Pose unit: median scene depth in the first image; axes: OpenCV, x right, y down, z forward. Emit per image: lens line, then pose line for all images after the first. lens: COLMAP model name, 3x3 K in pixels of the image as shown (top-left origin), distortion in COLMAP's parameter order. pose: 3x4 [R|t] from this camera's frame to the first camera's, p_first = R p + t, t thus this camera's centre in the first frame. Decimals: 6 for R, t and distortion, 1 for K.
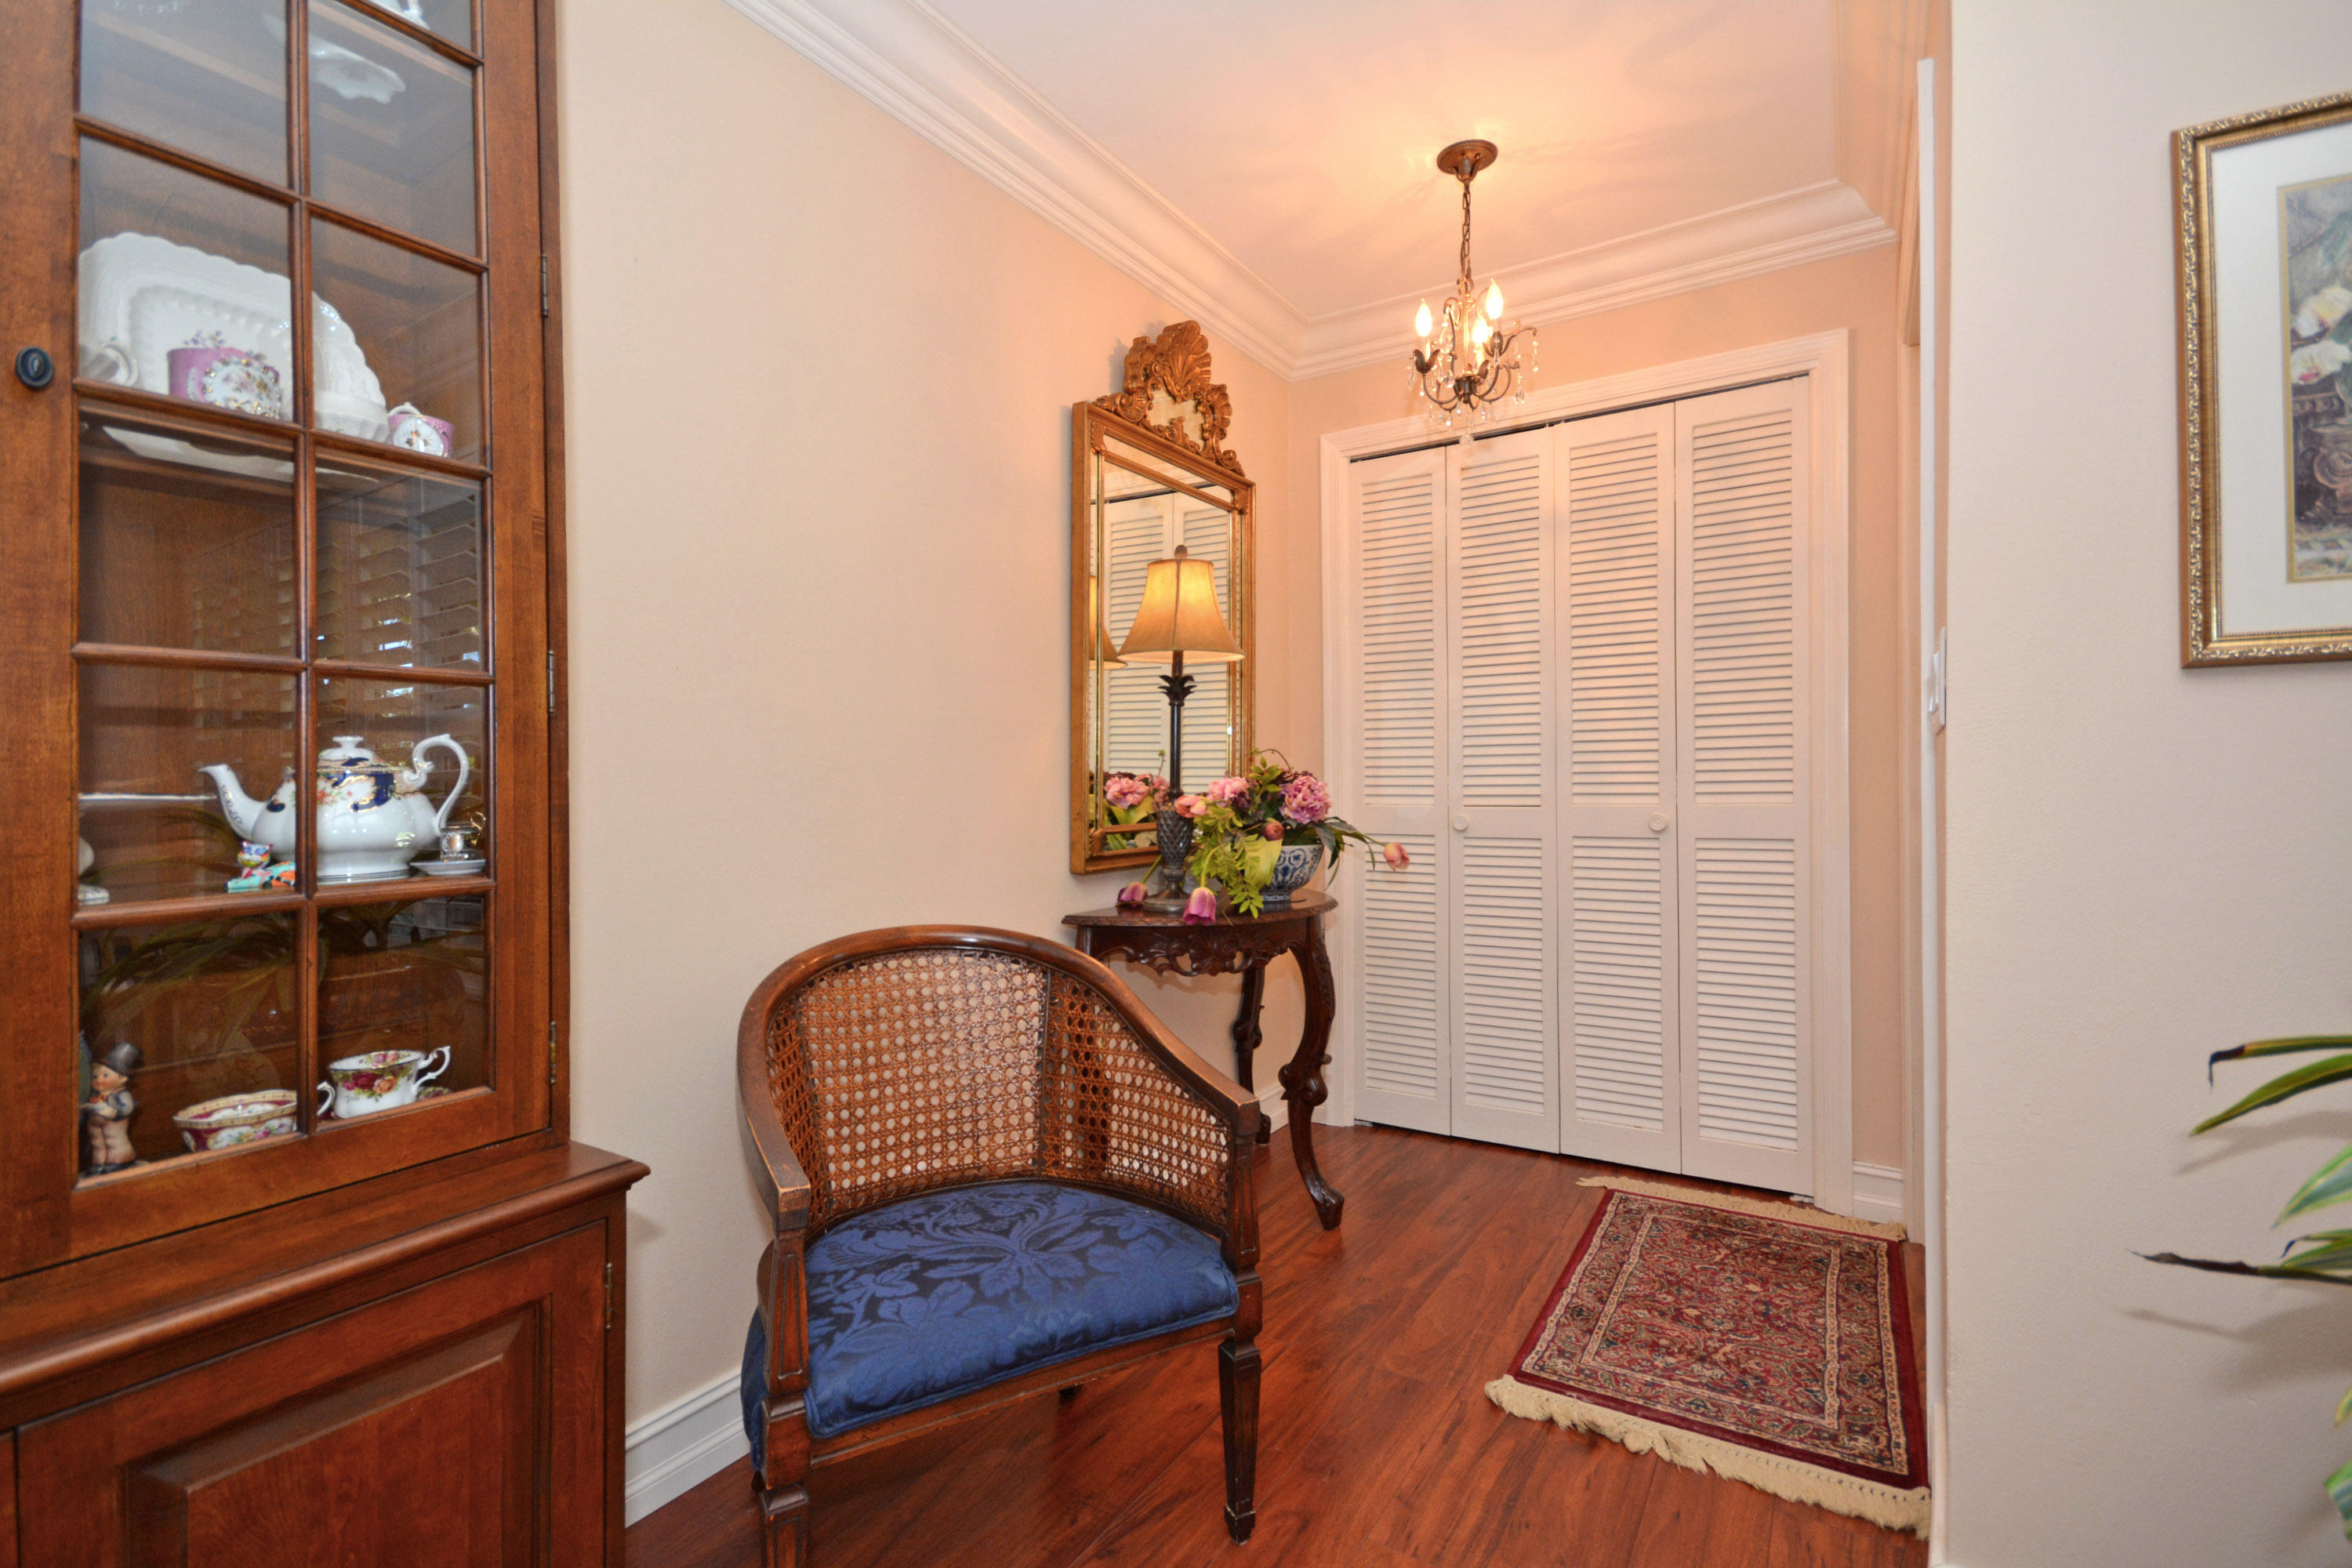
lens RADIAL K [[1074.6, 0, 1168.0], [0, 1074.6, 774.4], [0, 0, 1]] dist [0.000898, 0.000049]
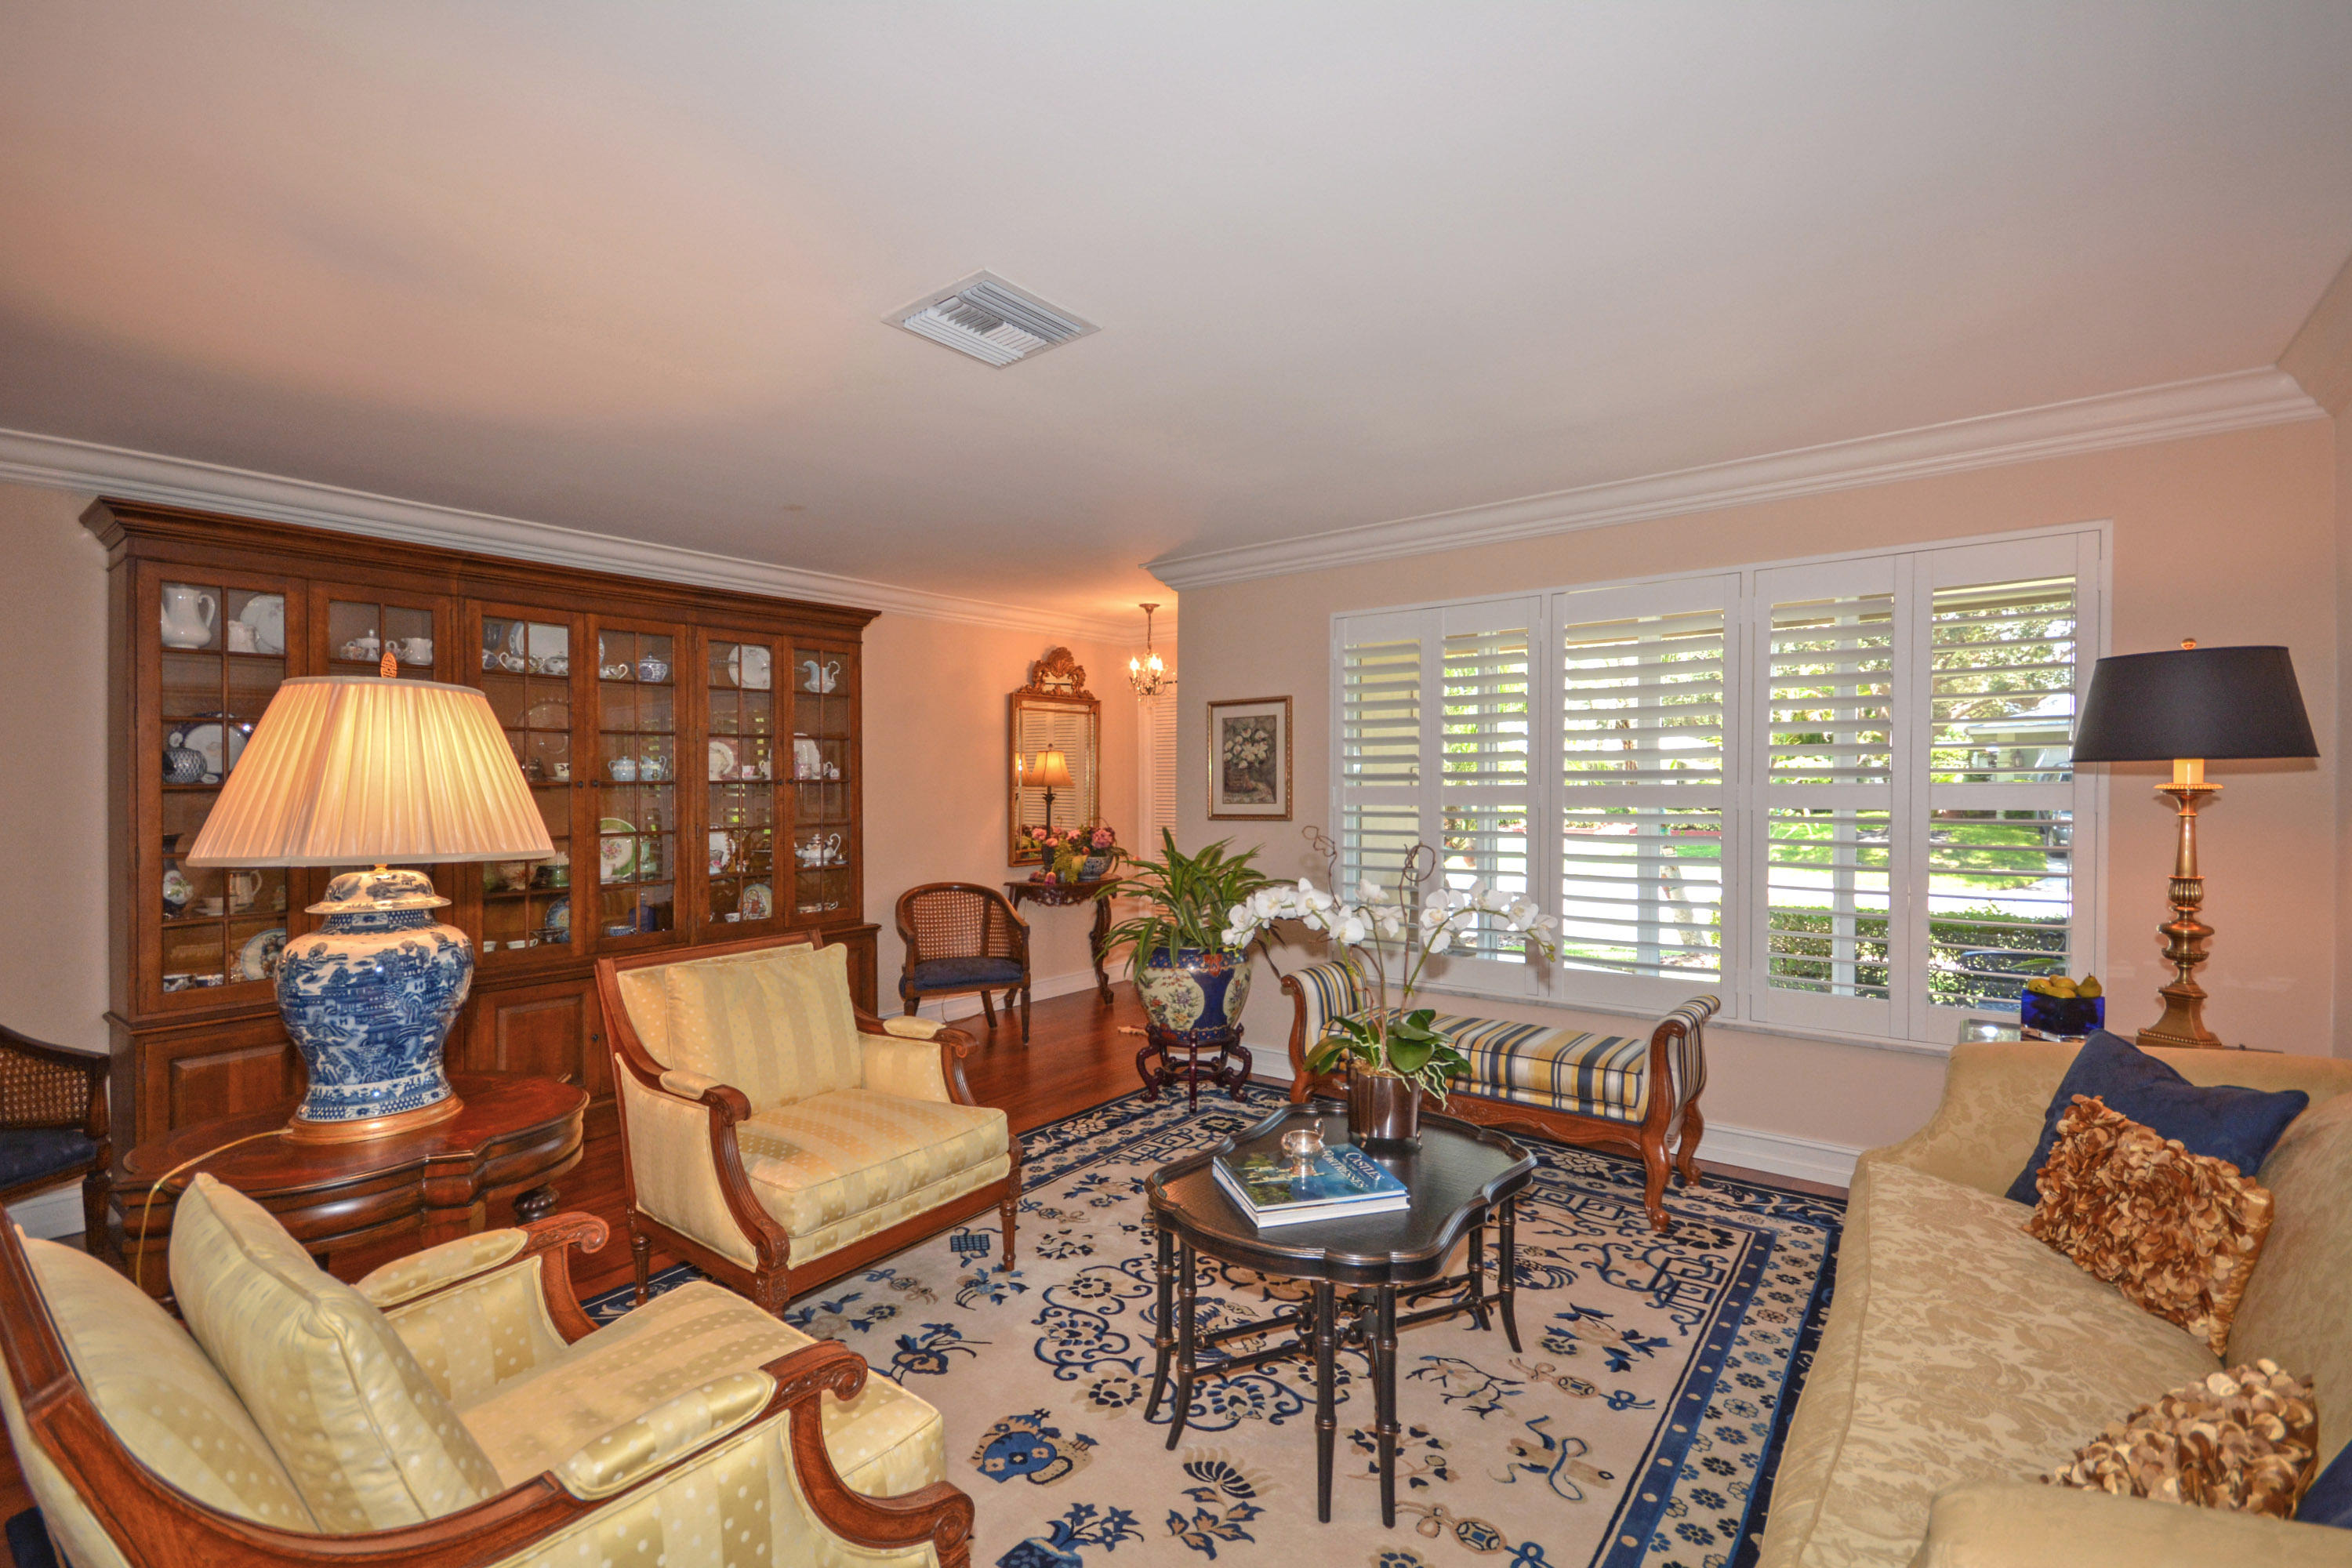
lens RADIAL K [[1050.7, 0, 1155.7], [0, 1050.7, 794.7], [0, 0, 1]] dist [0.003458, 0.000313]
pose [[0.995817, 0.000064, -0.091375, 0.509225], [0.000780, 0.999957, 0.009204, -0.111882], [0.091372, -0.009237, 0.995774, -1.560480]]
